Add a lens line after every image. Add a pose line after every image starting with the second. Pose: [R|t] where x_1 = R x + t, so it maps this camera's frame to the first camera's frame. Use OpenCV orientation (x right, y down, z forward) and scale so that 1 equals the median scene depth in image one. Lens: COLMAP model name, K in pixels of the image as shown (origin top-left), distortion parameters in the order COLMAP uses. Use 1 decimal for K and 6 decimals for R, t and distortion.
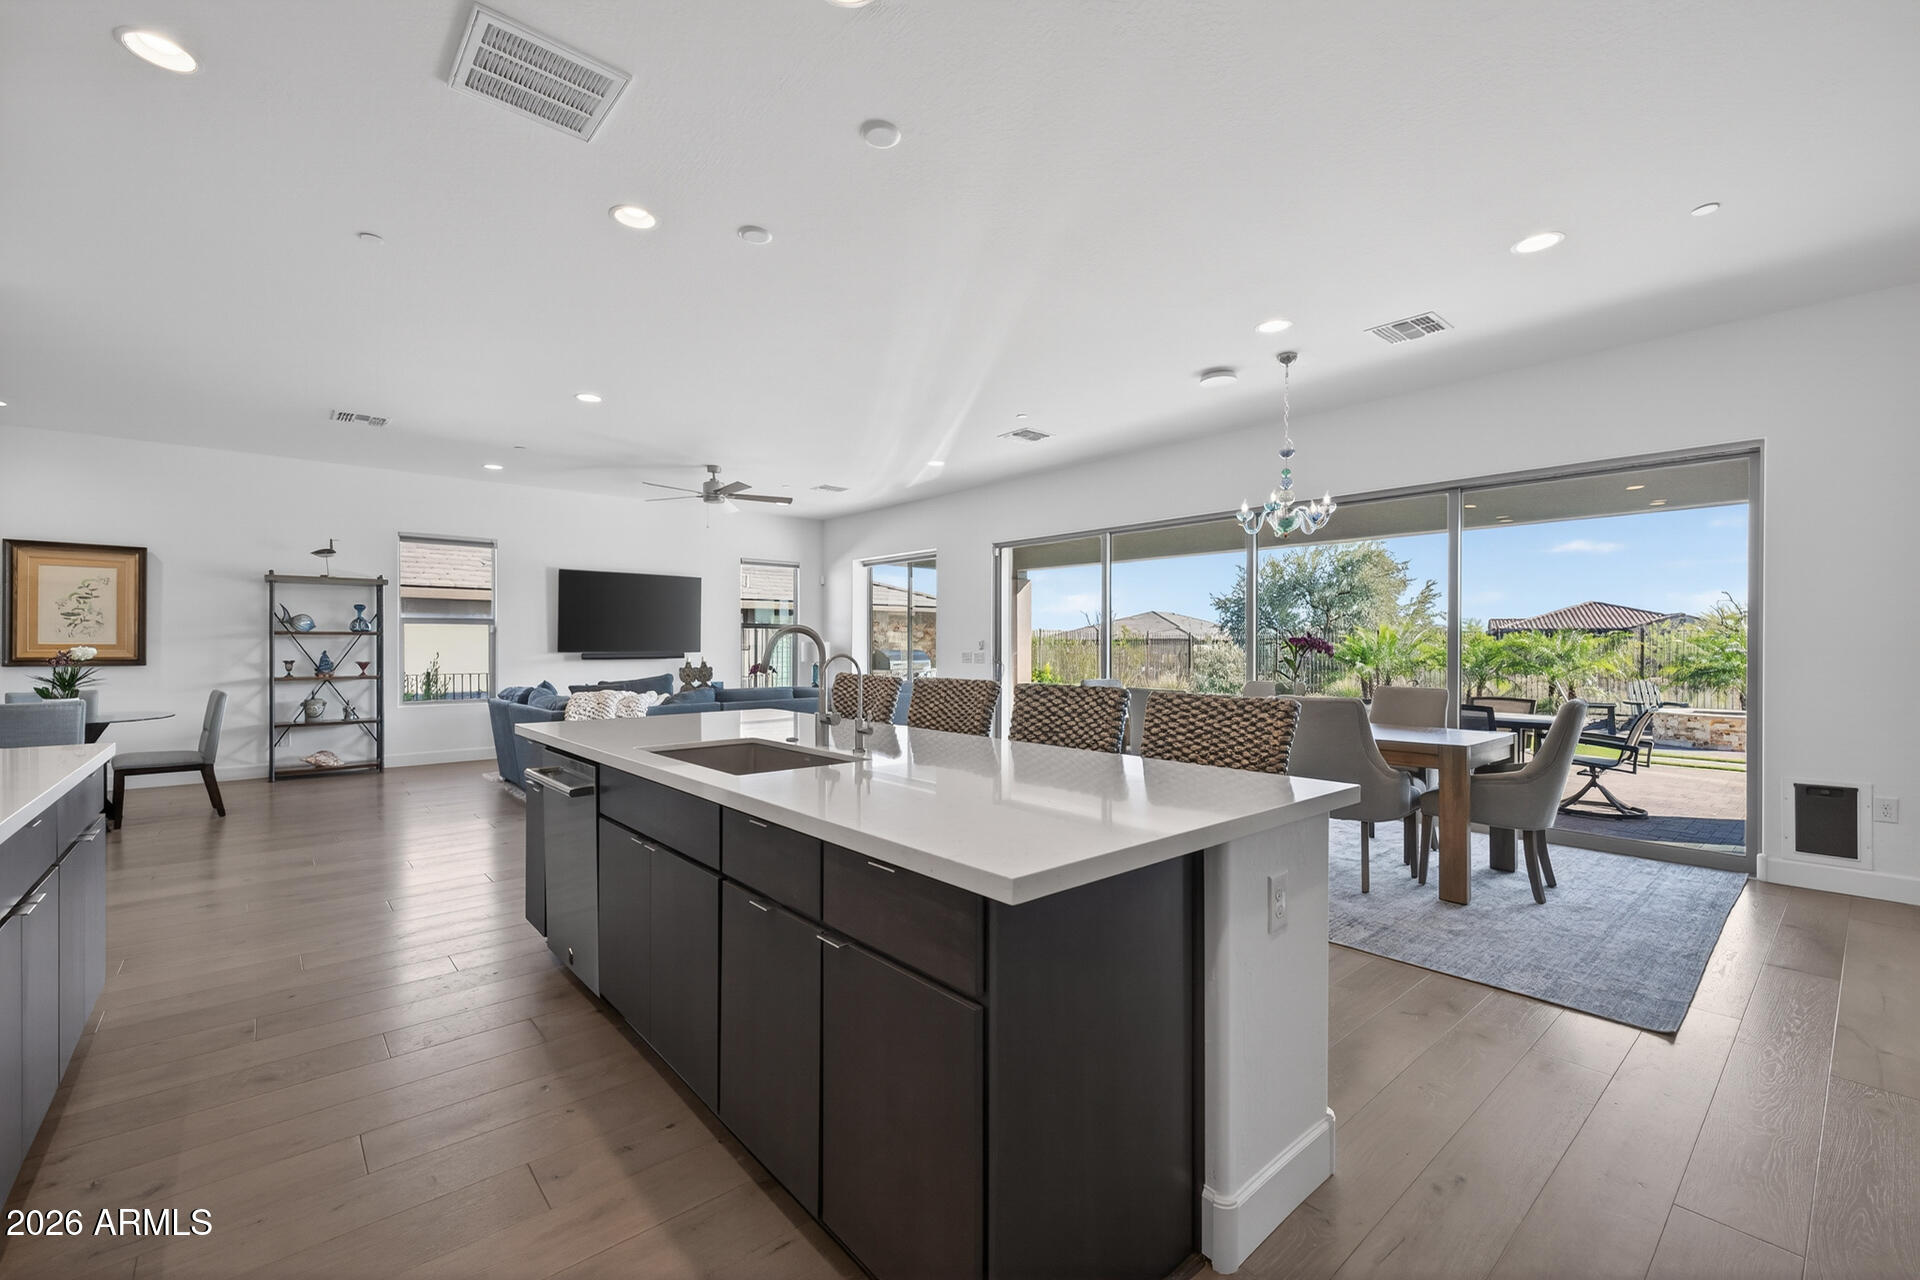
lens RADIAL K [[805.3, 0, 951.6], [0, 805.3, 648.1], [0, 0, 1]] dist [0.003966, 0.000494]
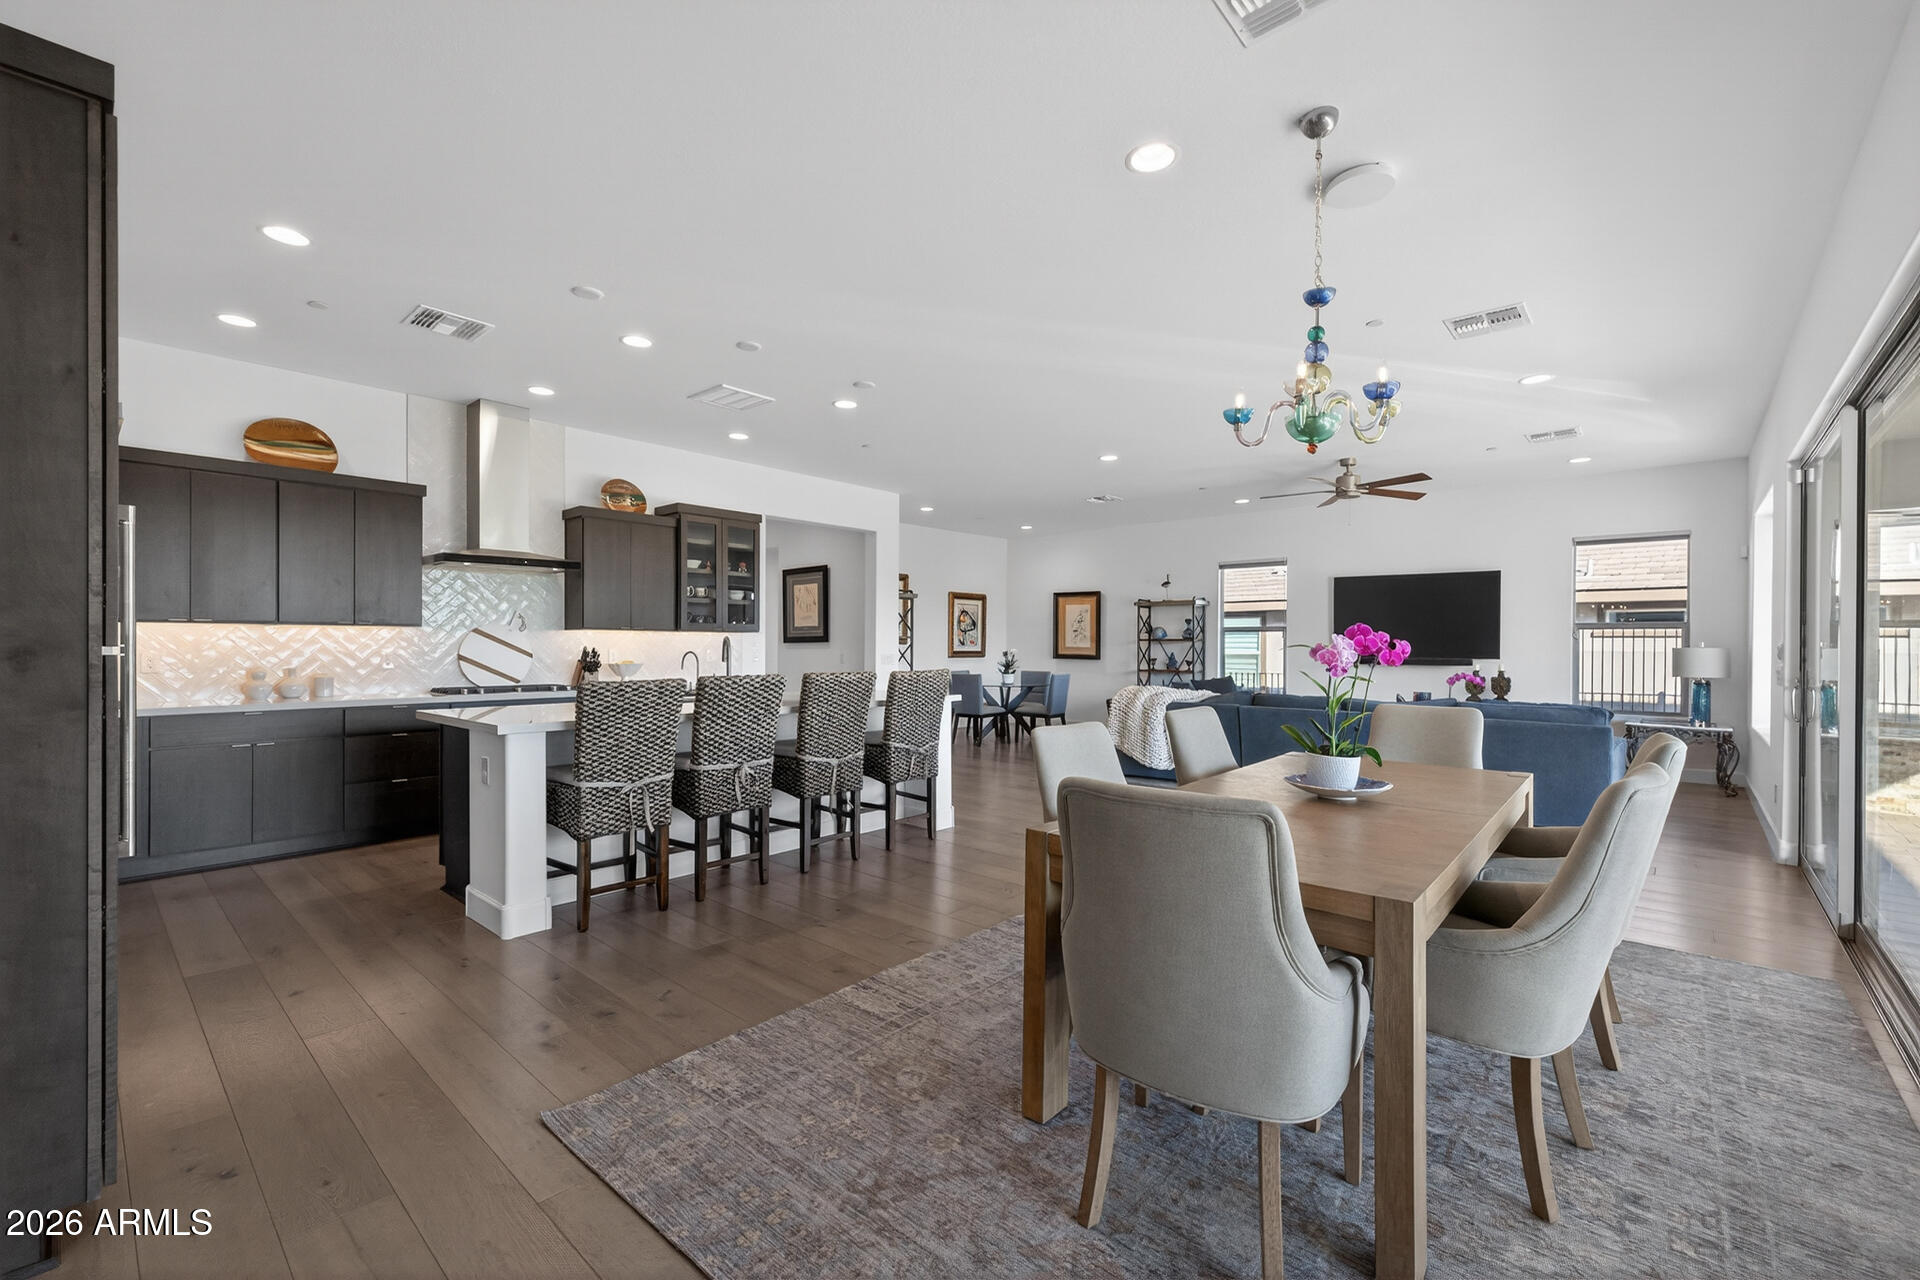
lens RADIAL K [[805.3, 0, 951.6], [0, 805.3, 648.1], [0, 0, 1]] dist [0.003966, 0.000494]
pose [[0.118711, 0.002931, -0.992925, 0.607995], [-0.012339, 0.999923, 0.001477, -0.001475], [0.992852, 0.012076, 0.118738, 0.453898]]
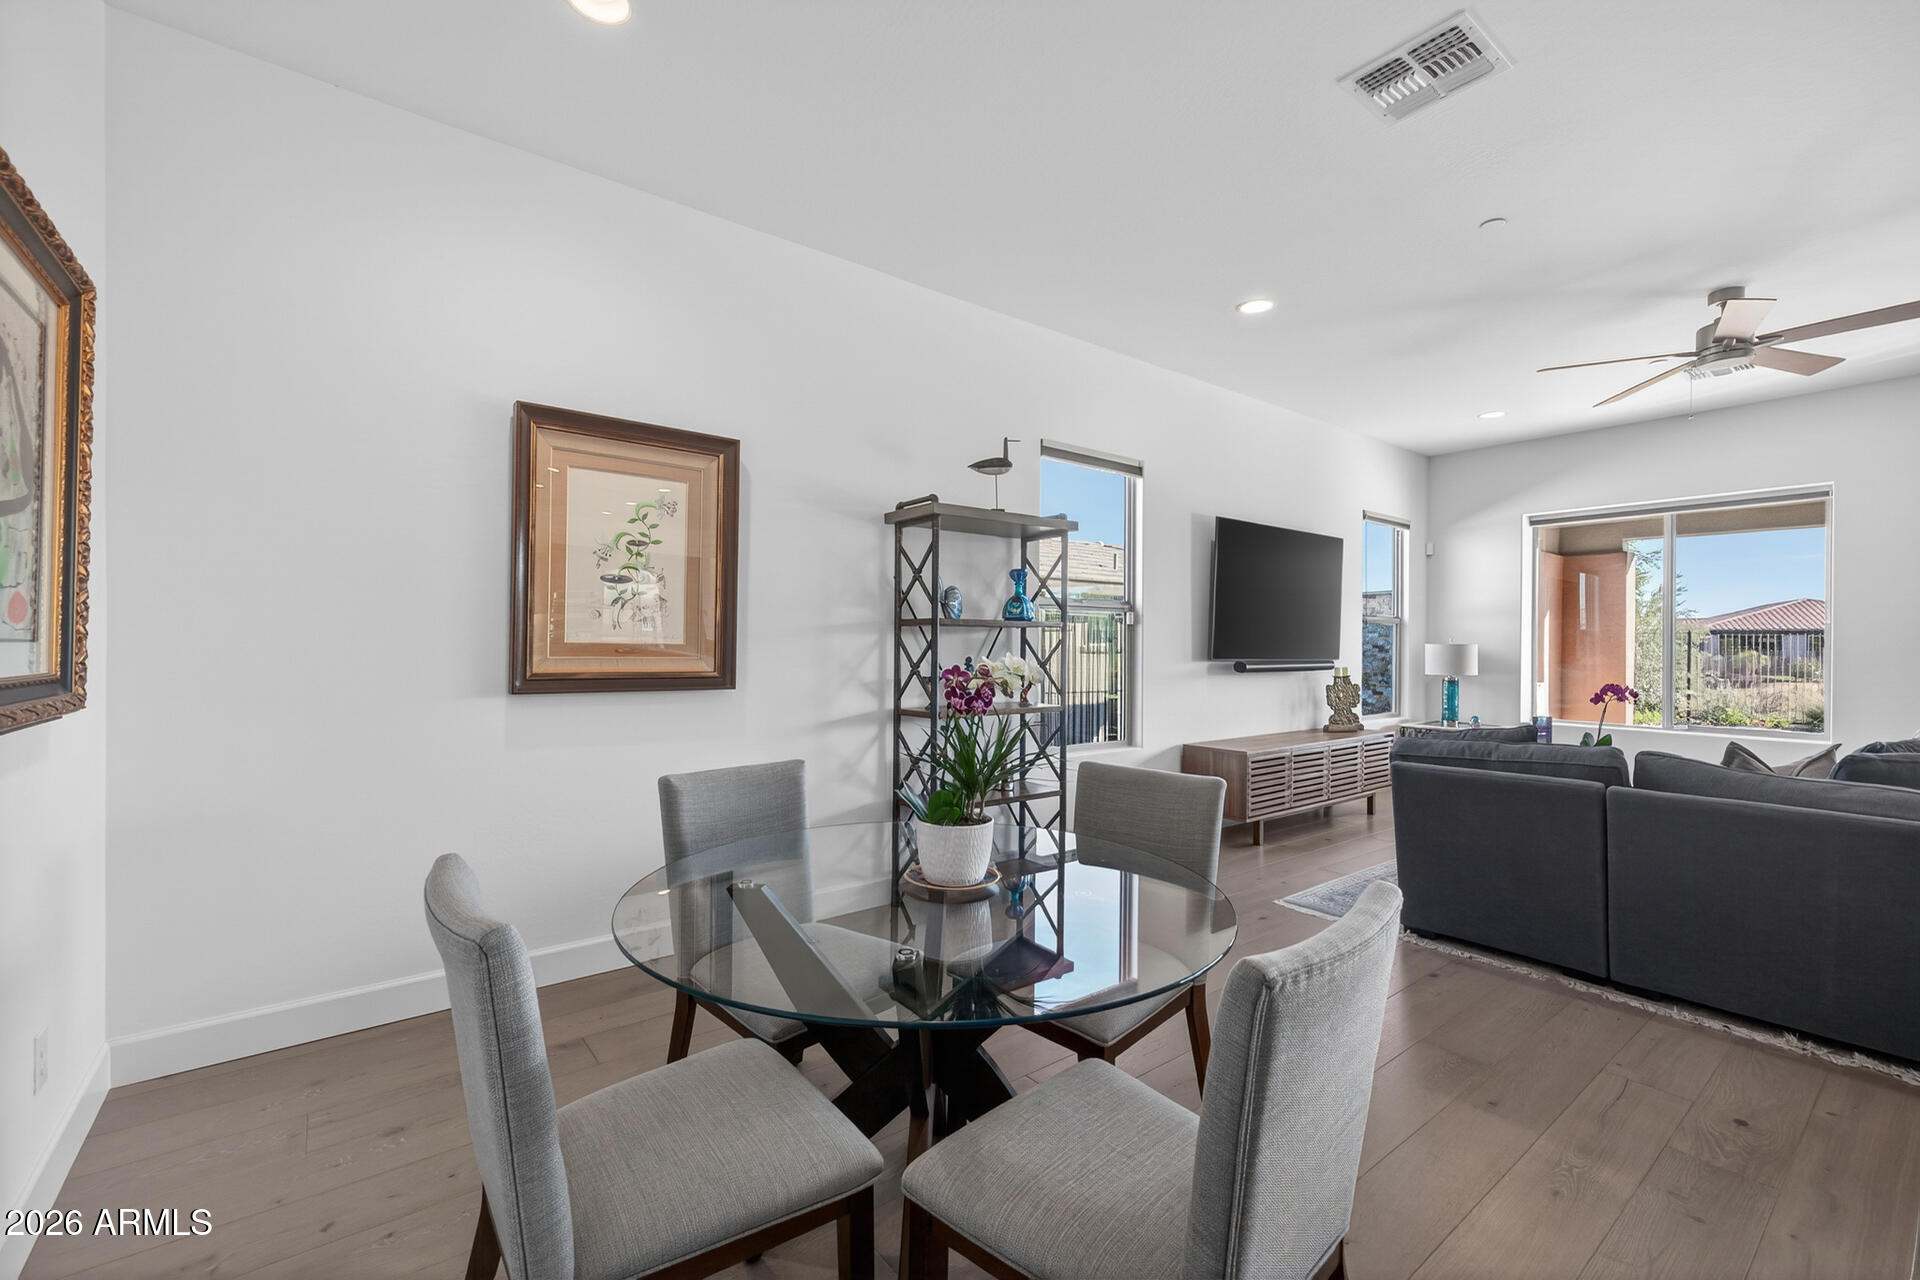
lens RADIAL K [[805.3, 0, 951.6], [0, 805.3, 648.1], [0, 0, 1]] dist [0.003966, 0.000494]
pose [[0.999027, 0.005276, -0.043792, -0.785542], [-0.005223, 0.999985, 0.001331, -0.003391], [0.043798, -0.001101, 0.999040, 0.493883]]
